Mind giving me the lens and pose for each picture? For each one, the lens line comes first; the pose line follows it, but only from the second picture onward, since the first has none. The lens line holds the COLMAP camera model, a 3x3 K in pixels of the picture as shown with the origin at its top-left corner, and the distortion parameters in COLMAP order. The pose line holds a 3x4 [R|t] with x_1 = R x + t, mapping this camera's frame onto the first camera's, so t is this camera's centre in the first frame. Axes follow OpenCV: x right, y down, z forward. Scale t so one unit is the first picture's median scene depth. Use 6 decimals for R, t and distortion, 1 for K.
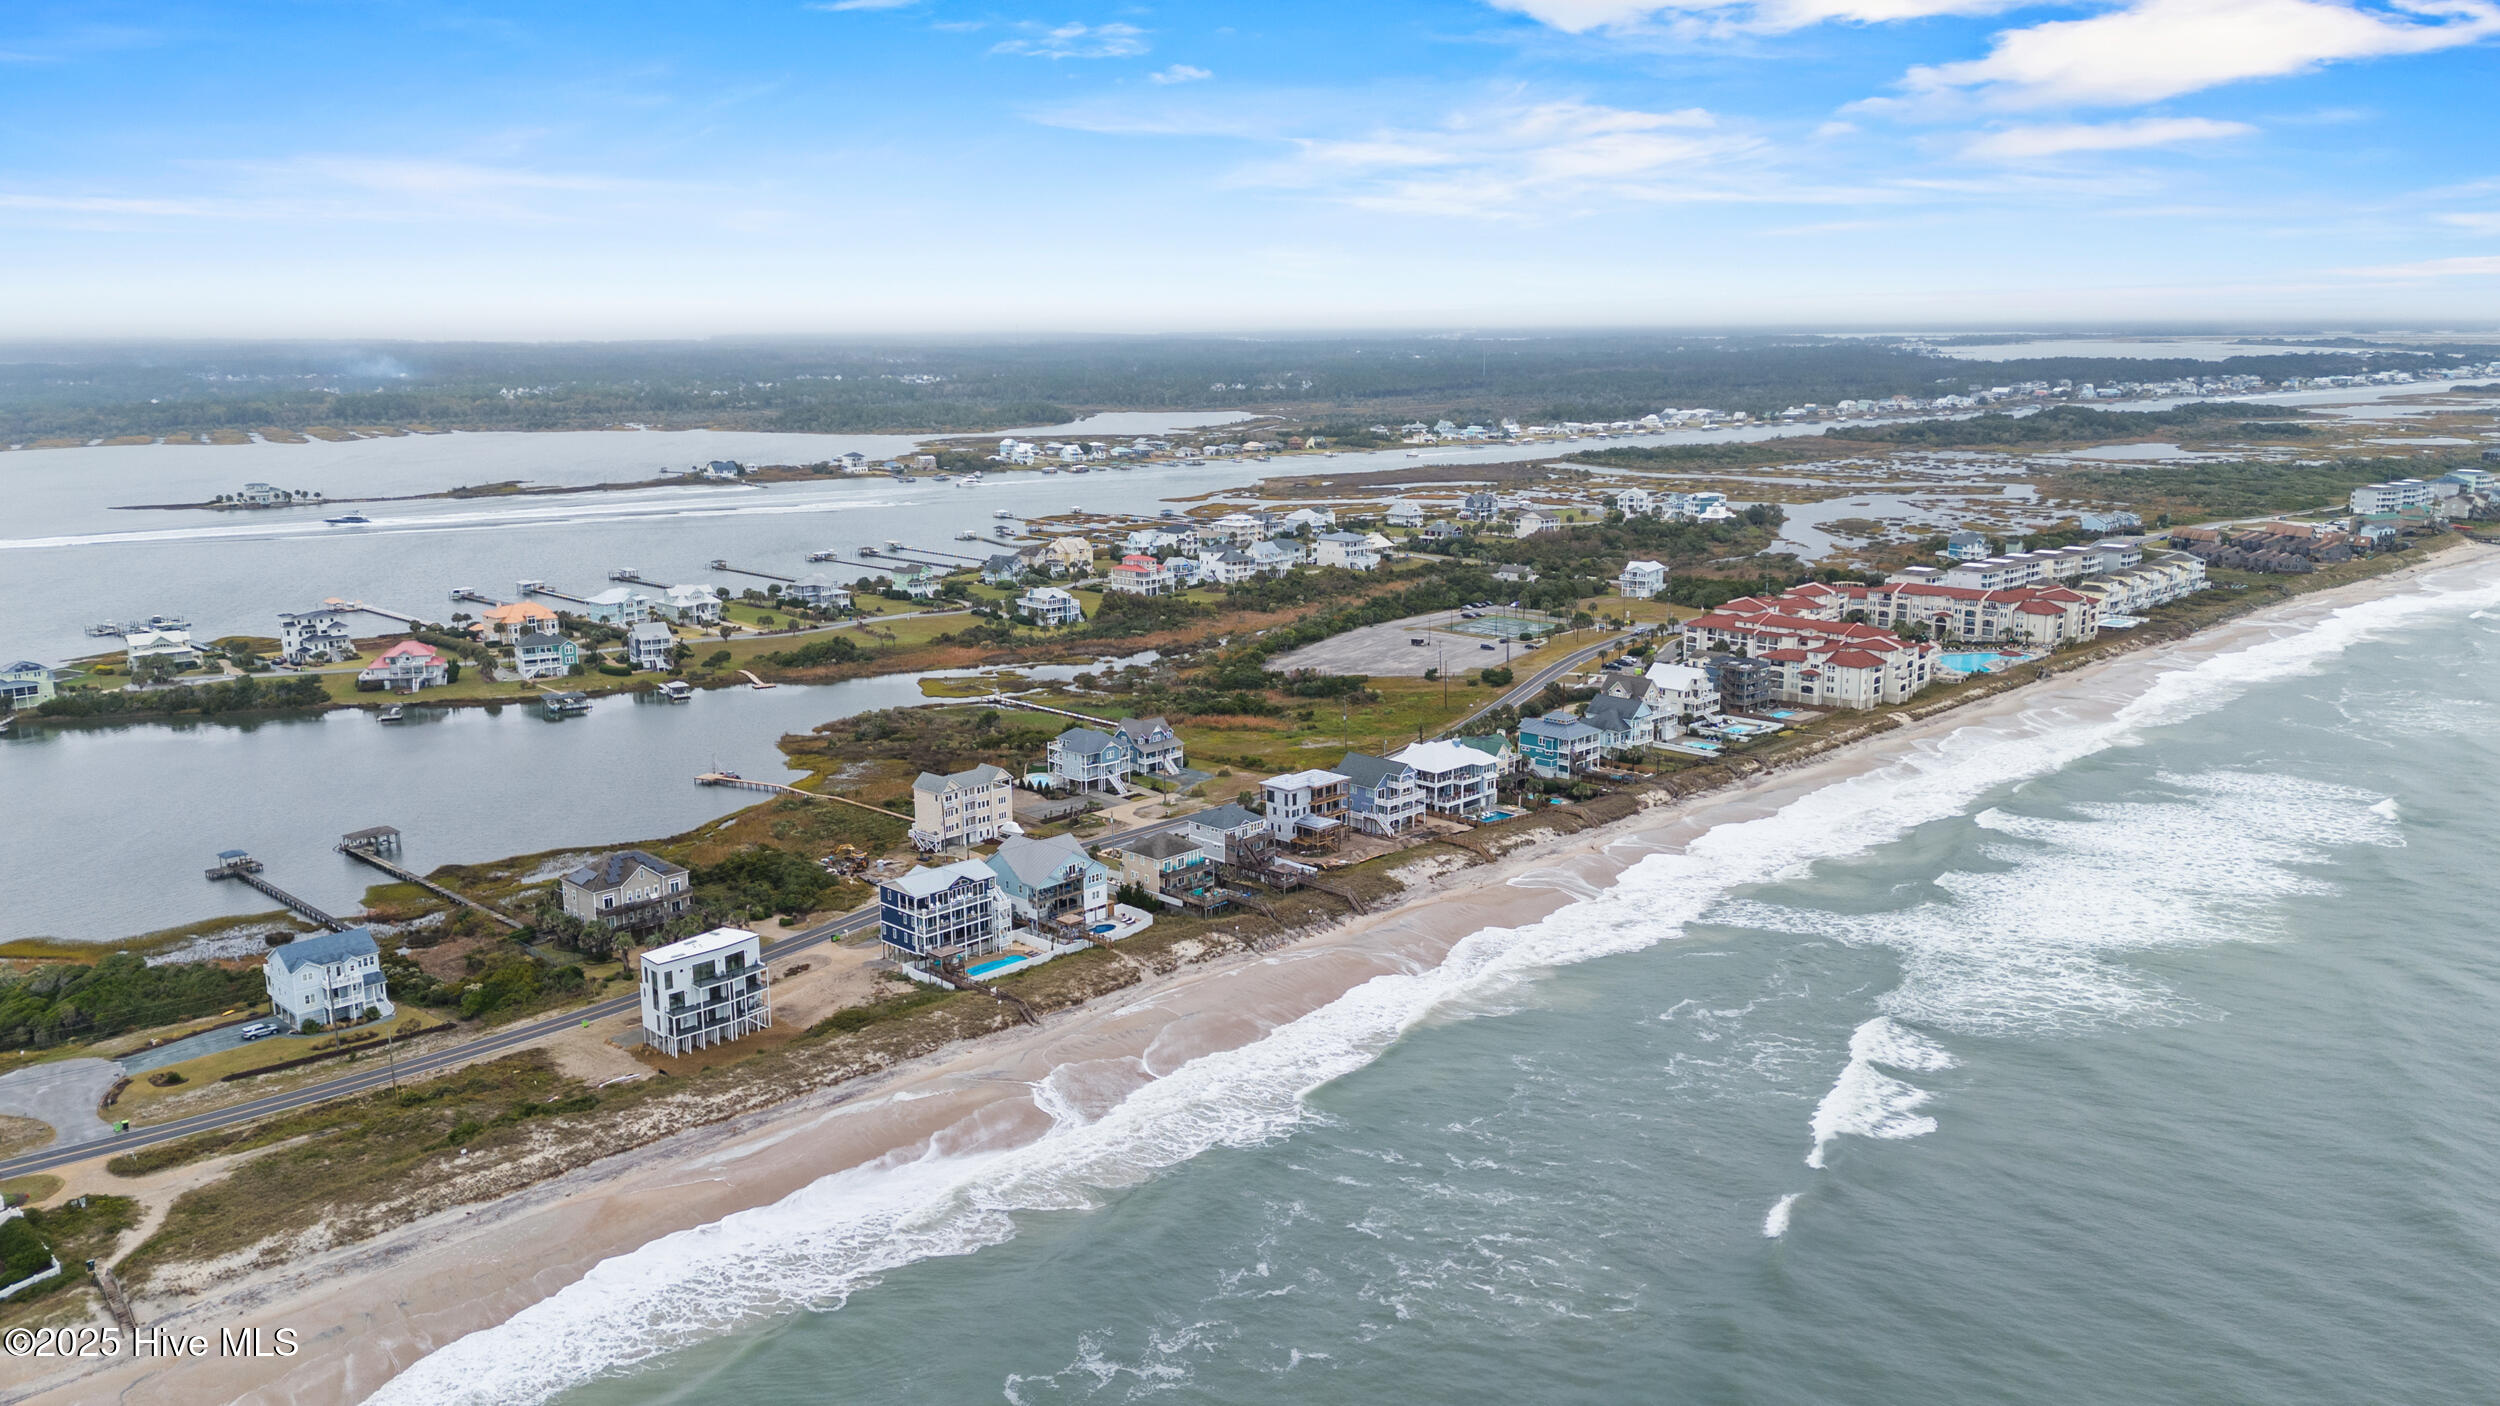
lens RADIAL K [[1875.5, 0, 1246.7], [0, 1875.5, 754.4], [0, 0, 1]] dist [0.108794, -0.091264]
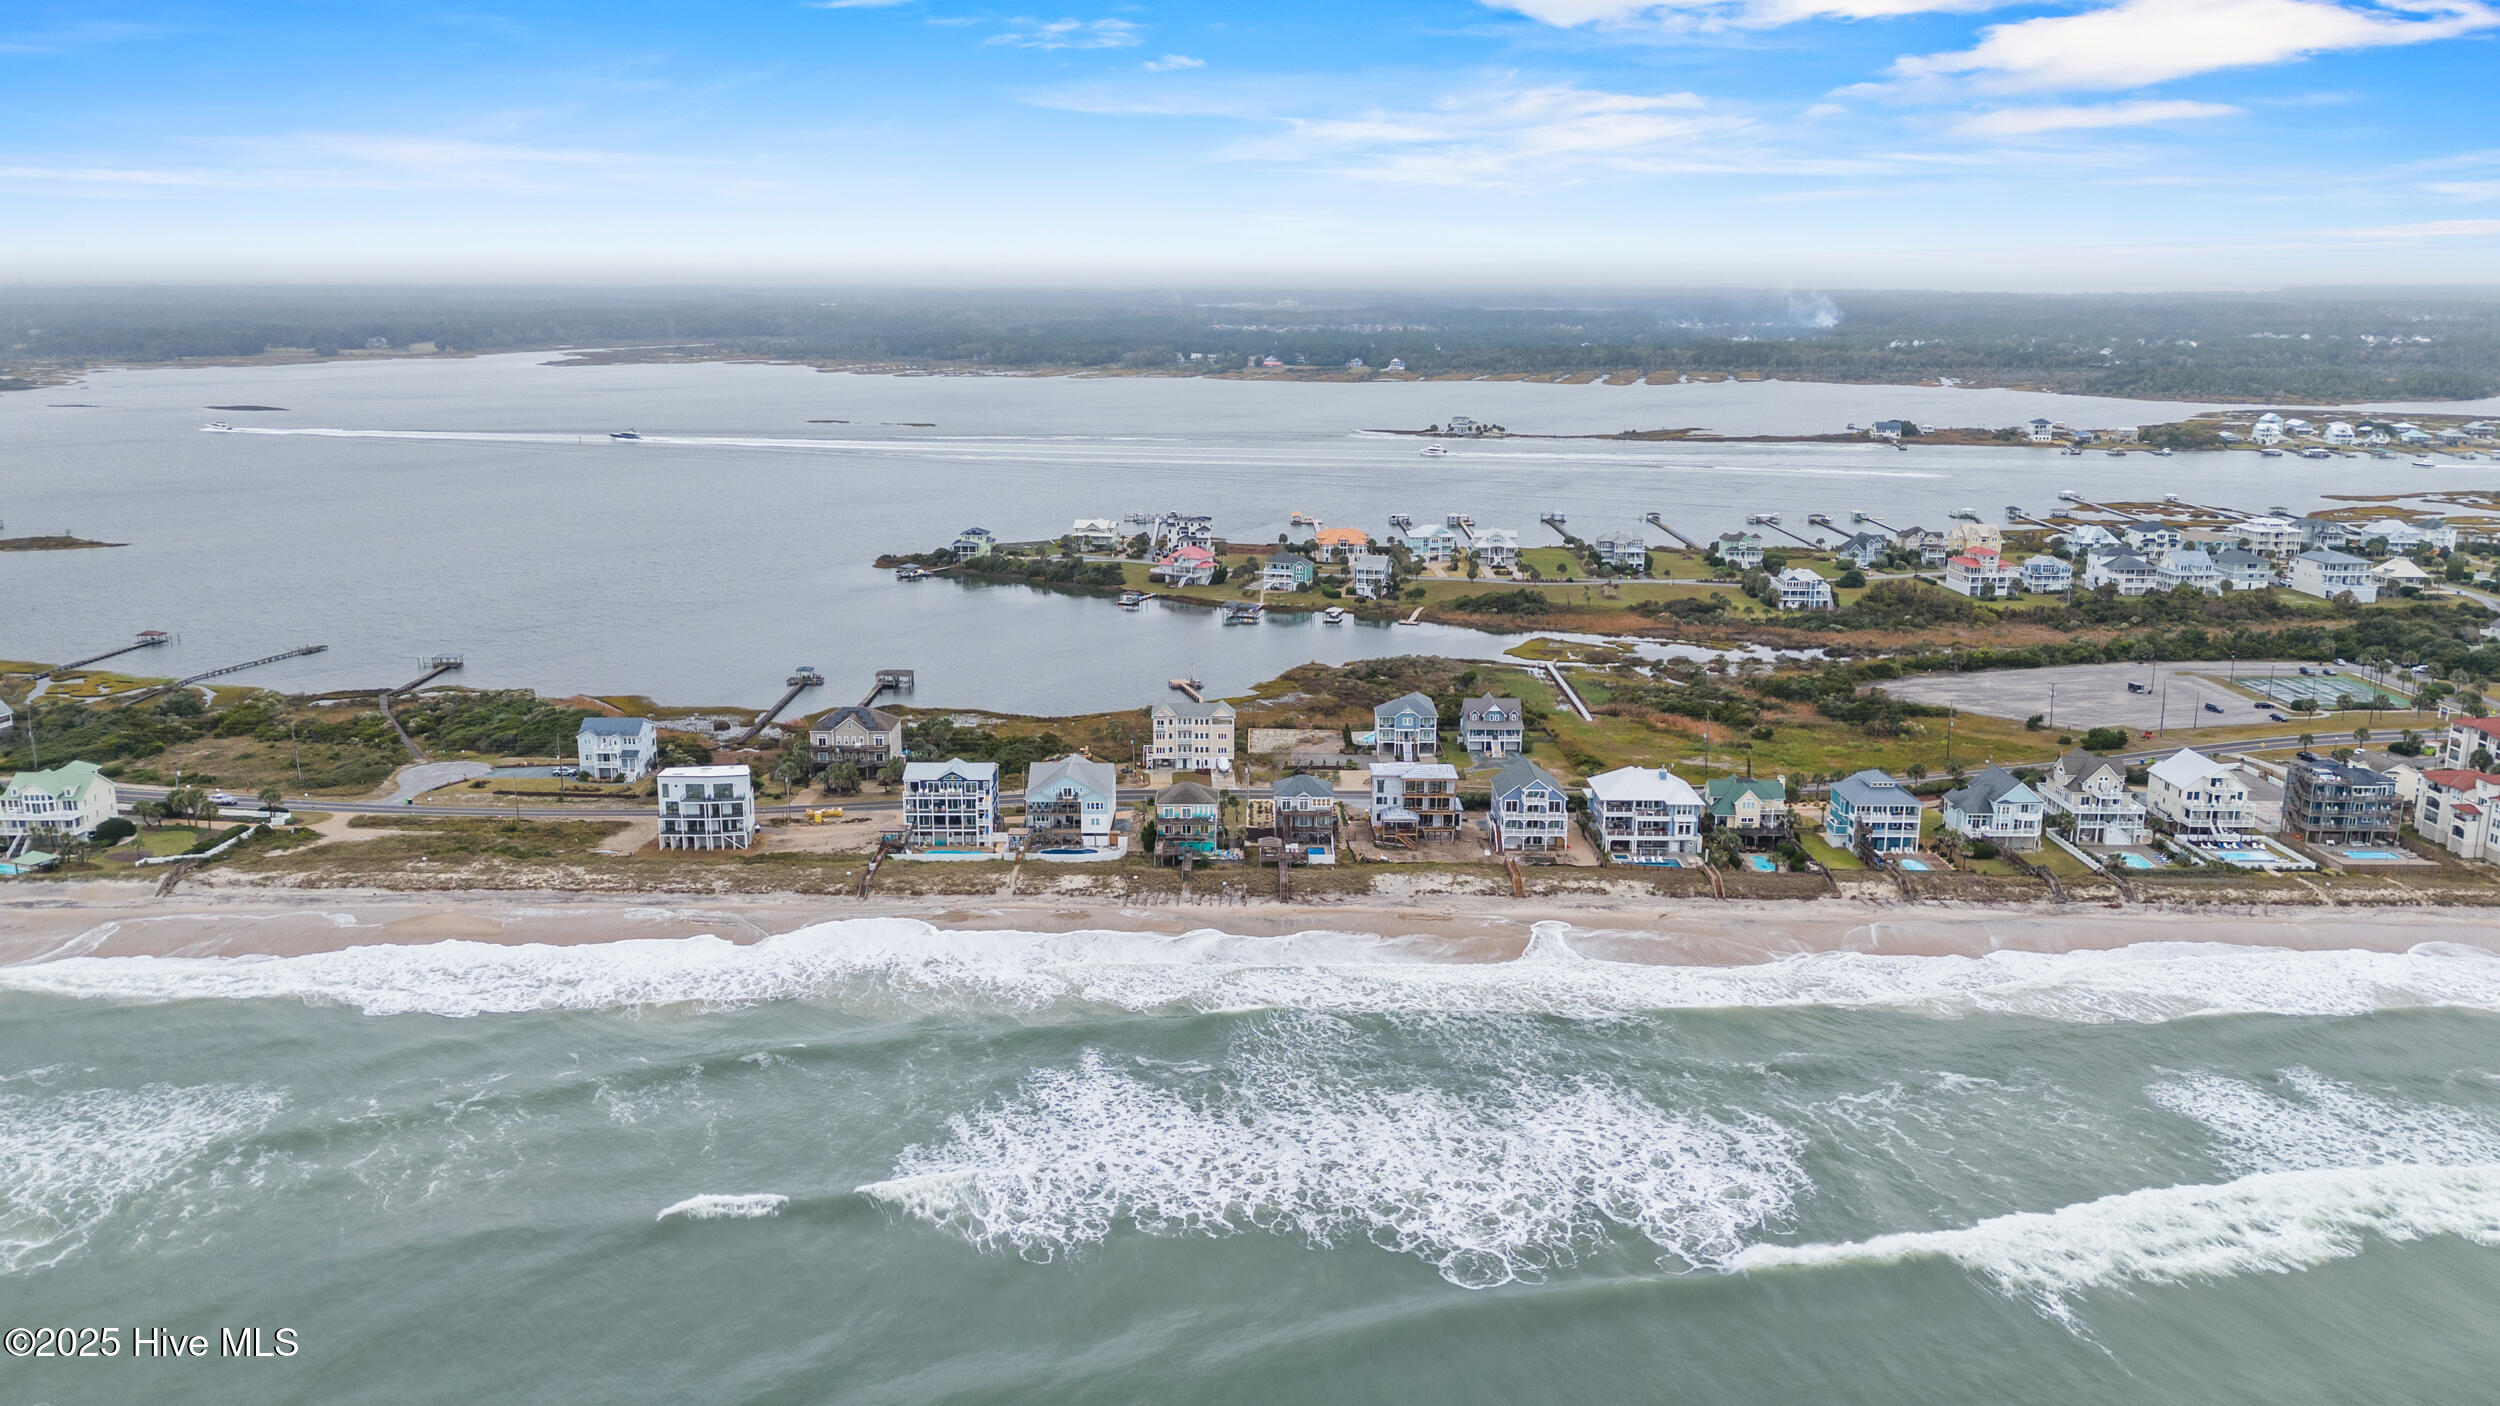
lens RADIAL K [[1875.5, 0, 1246.7], [0, 1875.5, 754.4], [0, 0, 1]] dist [0.108794, -0.091264]
pose [[0.700870, 0.190143, -0.687478, 0.445778], [-0.173167, 0.980338, 0.094603, -0.049858], [0.691950, 0.052744, 0.720017, 0.178598]]
